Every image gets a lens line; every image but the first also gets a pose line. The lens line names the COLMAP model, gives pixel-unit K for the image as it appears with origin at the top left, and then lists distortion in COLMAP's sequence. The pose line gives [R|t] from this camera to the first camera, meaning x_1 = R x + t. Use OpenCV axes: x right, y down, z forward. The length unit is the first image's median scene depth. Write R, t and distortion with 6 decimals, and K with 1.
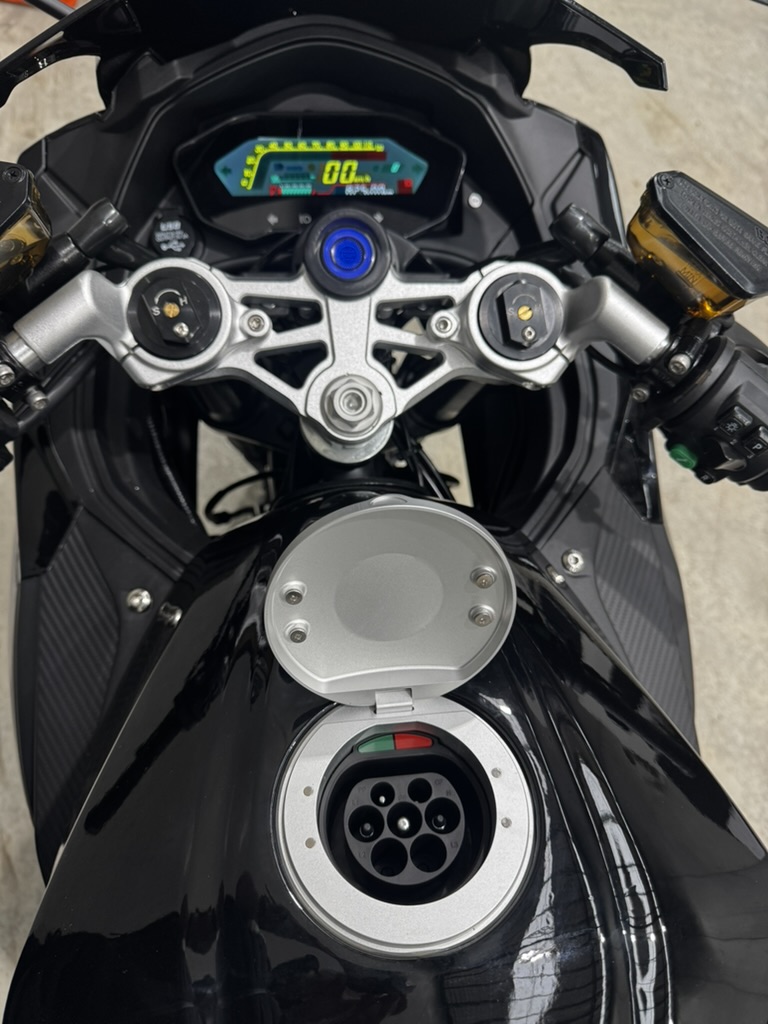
lens RADIAL K [[741.1, 0, 384.2], [0, 741.1, 512.4], [0, 0, 1]] dist [0.012933, -0.027537]
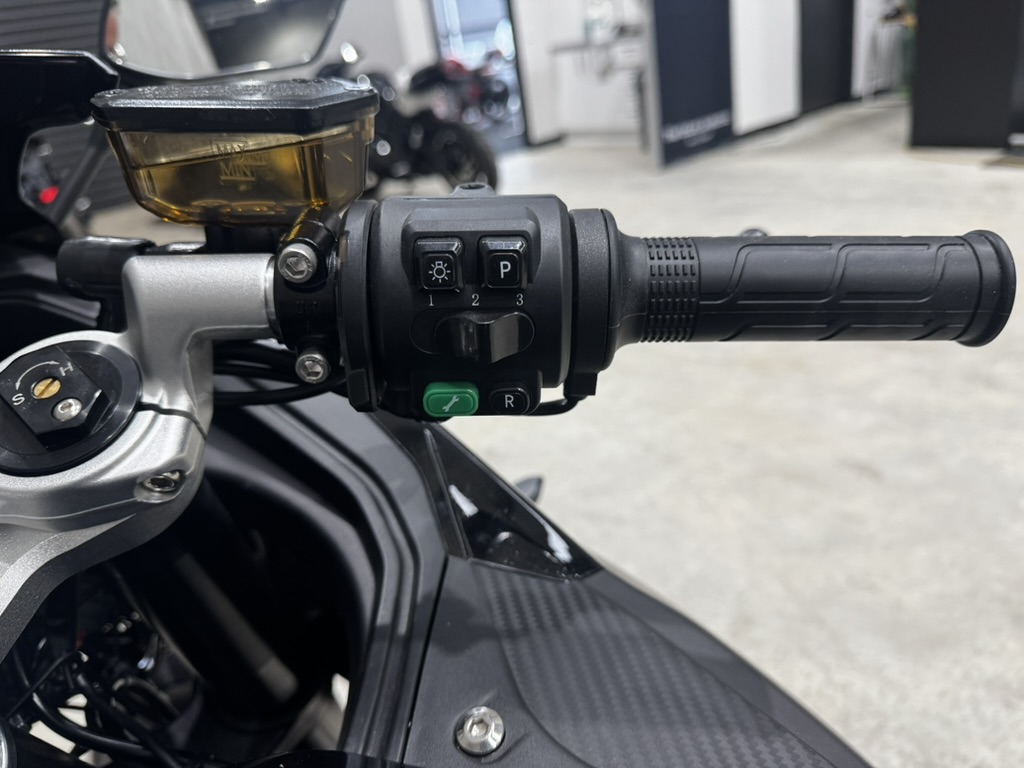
lens RADIAL K [[741.1, 0, 531.2], [0, 741.1, 391.6], [0, 0, 1]] dist [0.012933, -0.027537]
pose [[0.776128, -0.544852, 0.317430, 0.261206], [0.628650, 0.629258, -0.456983, 0.171180], [0.049242, 0.554230, 0.830906, 0.525525]]
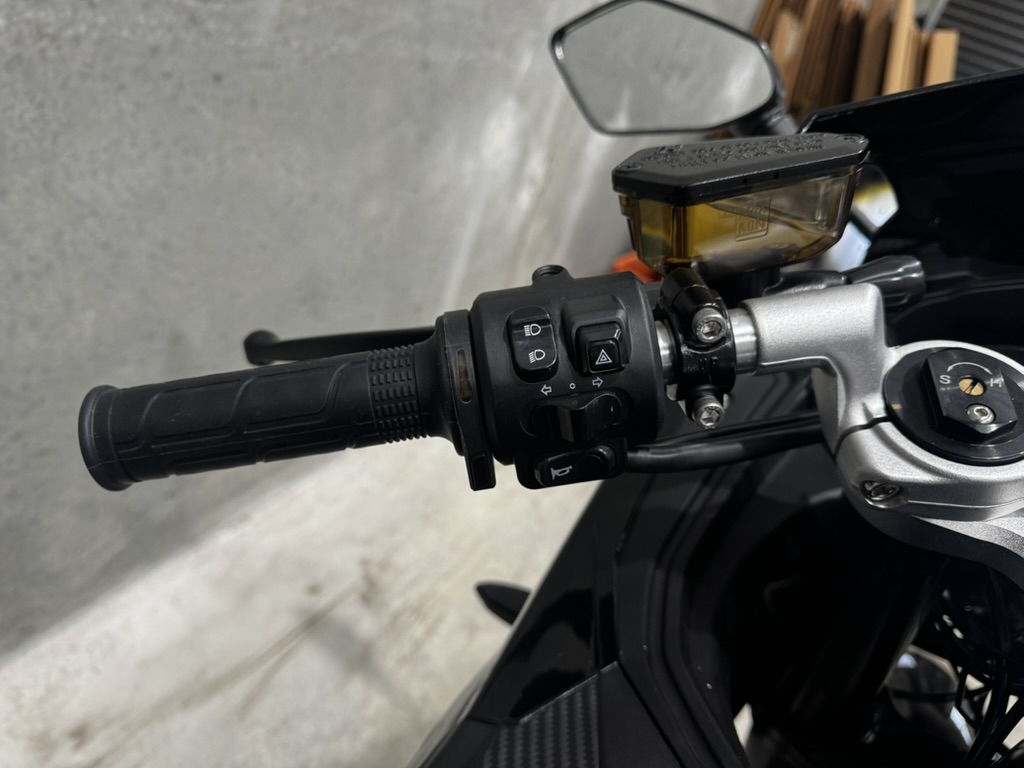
lens RADIAL K [[741.1, 0, 511.0], [0, 741.1, 376.5], [0, 0, 1]] dist [0.012933, -0.027537]
pose [[0.814130, 0.273085, -0.512462, -0.246138], [-0.547280, 0.655847, -0.519951, 0.205925], [0.194105, 0.703768, 0.683399, 0.439730]]
